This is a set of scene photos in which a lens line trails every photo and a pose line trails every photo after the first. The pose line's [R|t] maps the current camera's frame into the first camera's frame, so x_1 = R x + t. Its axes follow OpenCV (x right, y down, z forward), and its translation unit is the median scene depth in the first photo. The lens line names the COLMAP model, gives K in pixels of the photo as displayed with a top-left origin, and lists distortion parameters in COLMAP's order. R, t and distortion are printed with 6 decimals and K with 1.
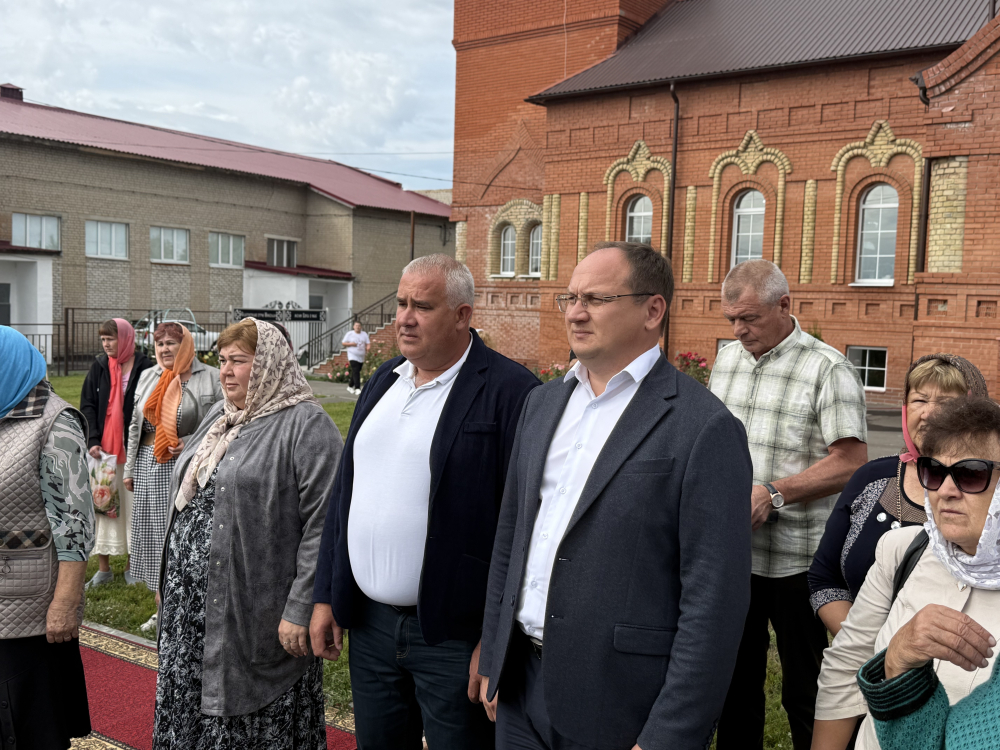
lens RADIAL K [[1027.1, 0, 458.7], [0, 1027.1, 394.5], [0, 0, 1]] dist [0.066409, 0.000000]
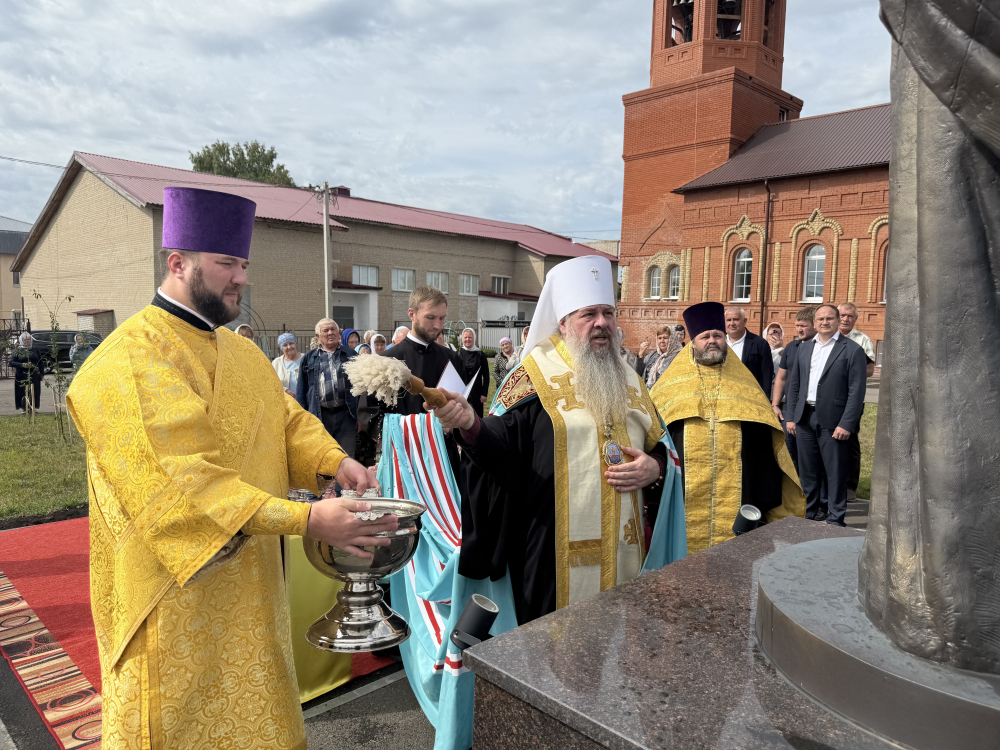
lens RADIAL K [[728.3, 0, 487.0], [0, 728.3, 397.7], [0, 0, 1]] dist [0.061818, -0.072600]
pose [[0.992867, 0.003969, -0.119165, -0.083881], [-0.001069, 0.999702, 0.024391, 0.014458], [0.119226, -0.024090, 0.992575, -0.197589]]
